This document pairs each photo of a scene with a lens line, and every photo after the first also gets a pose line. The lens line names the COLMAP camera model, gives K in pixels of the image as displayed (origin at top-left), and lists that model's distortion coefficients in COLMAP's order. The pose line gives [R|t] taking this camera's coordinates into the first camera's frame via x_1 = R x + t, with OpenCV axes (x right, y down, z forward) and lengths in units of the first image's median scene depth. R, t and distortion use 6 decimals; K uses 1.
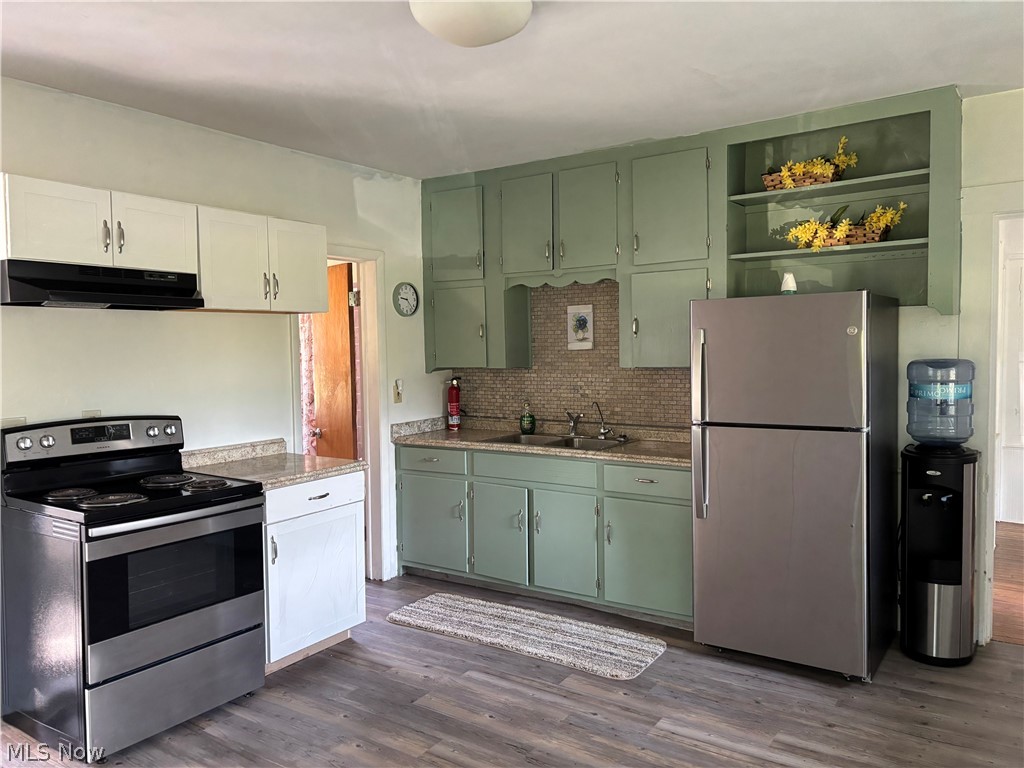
lens RADIAL K [[751.0, 0, 512.0], [0, 751.0, 384.0], [0, 0, 1]] dist [0.012139, -0.038813]
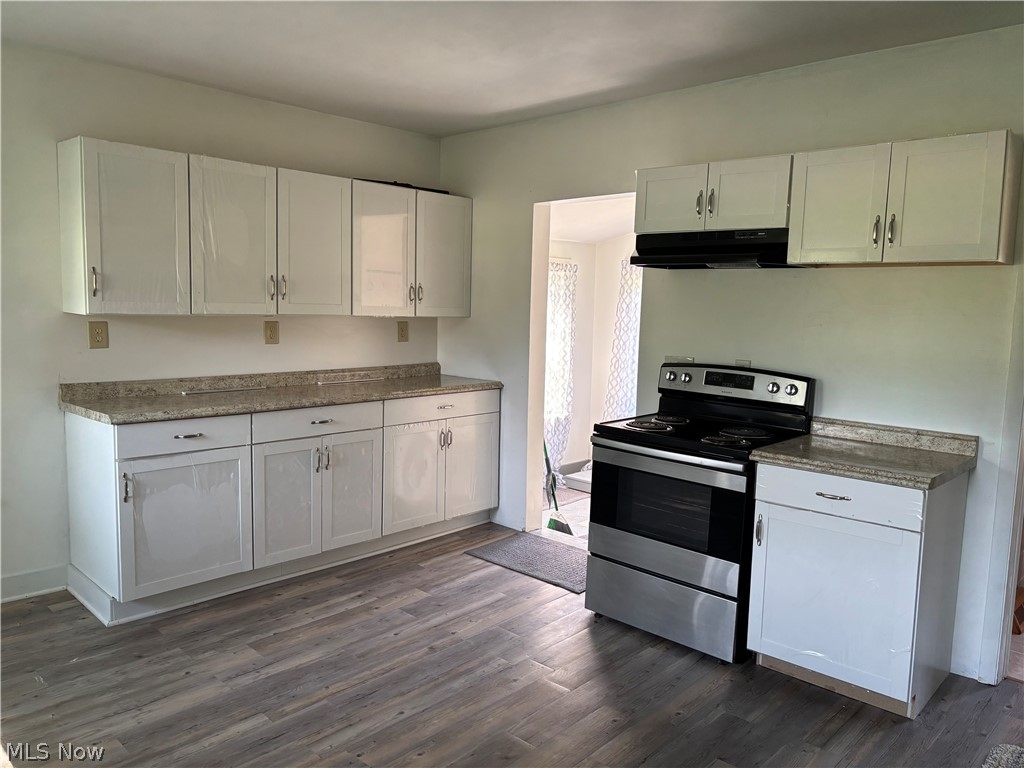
lens RADIAL K [[751.0, 0, 512.0], [0, 751.0, 384.0], [0, 0, 1]] dist [0.012139, -0.038813]
pose [[-0.150617, 0.115162, -0.981862, 0.606479], [-0.078380, 0.988674, 0.127984, -0.046542], [0.985480, 0.096235, -0.139885, 0.831578]]
